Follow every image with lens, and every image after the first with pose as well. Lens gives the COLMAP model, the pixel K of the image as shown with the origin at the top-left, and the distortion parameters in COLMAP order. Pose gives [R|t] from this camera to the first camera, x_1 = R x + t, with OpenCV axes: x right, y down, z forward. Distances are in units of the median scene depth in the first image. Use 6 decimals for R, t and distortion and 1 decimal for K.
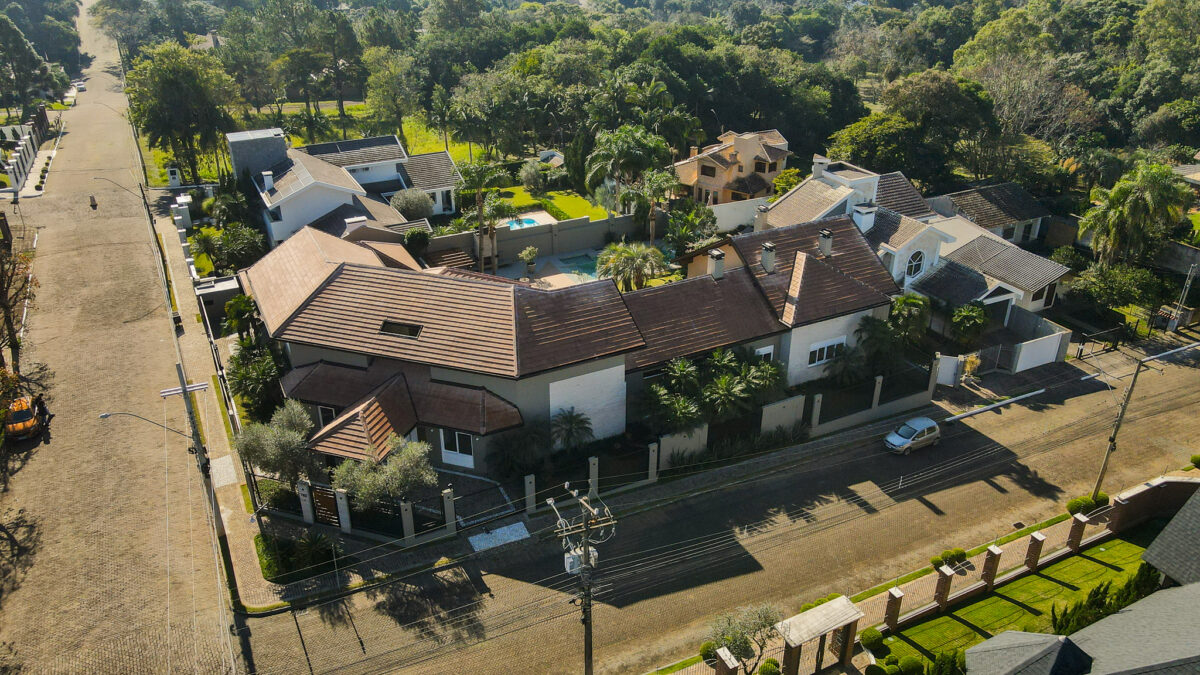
lens RADIAL K [[883.5, 0, 600.7], [0, 883.5, 333.7], [0, 0, 1]] dist [0.004384, 0.025833]
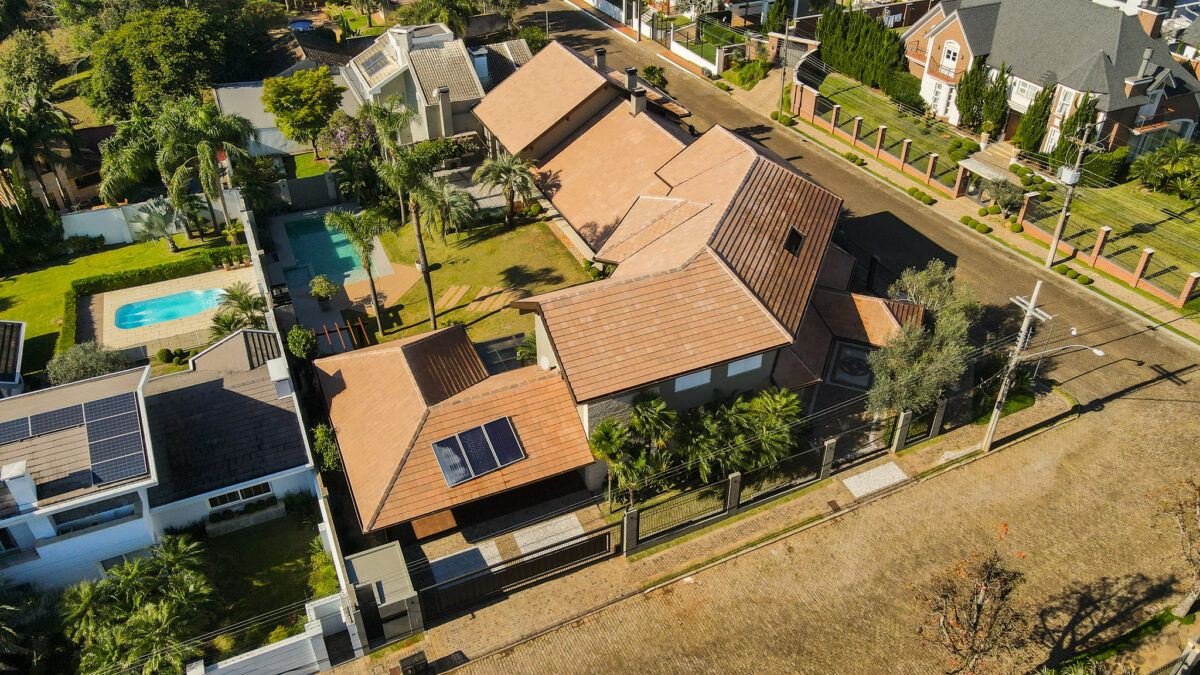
lens RADIAL K [[883.5, 0, 600.7], [0, 883.5, 333.7], [0, 0, 1]] dist [0.004384, 0.025833]
pose [[0.056054, -0.580165, 0.812568, -0.880274], [0.458523, 0.737907, 0.495227, -0.408968], [-0.886913, 0.344822, 0.307382, 0.776508]]
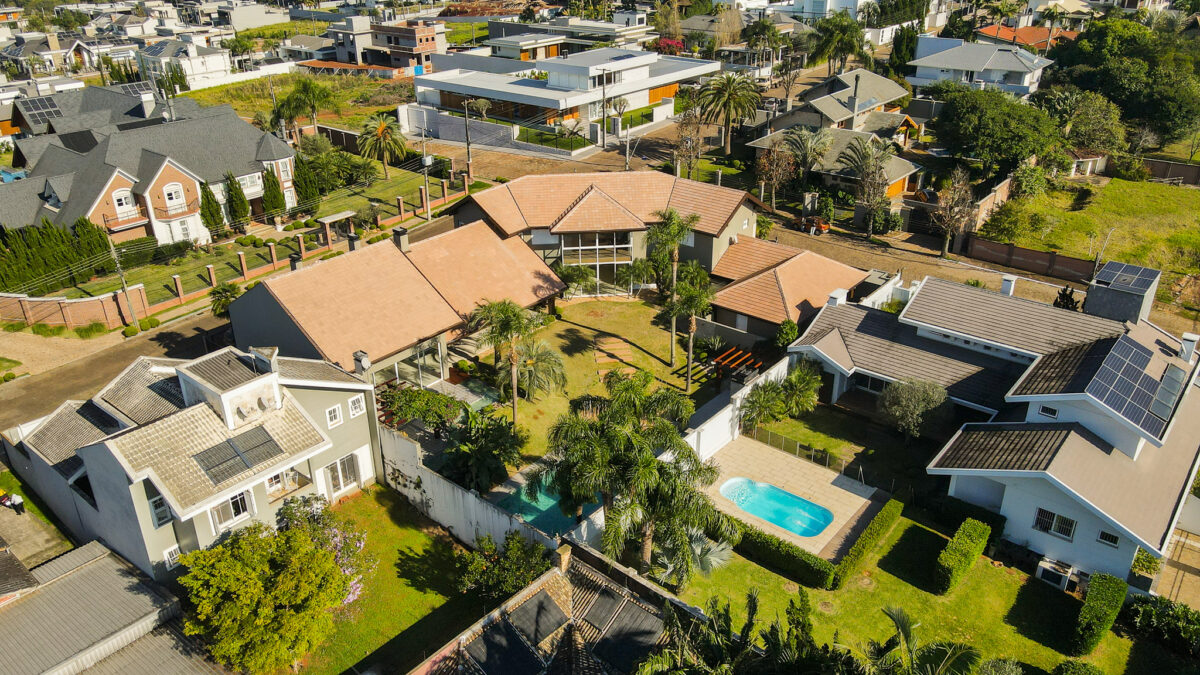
lens RADIAL K [[883.5, 0, 600.7], [0, 883.5, 333.7], [0, 0, 1]] dist [0.004384, 0.025833]
pose [[-0.920279, 0.179822, -0.347493, 0.300401], [-0.167984, 0.620520, 0.765987, -0.894020], [0.353368, 0.763295, -0.540844, 1.740108]]
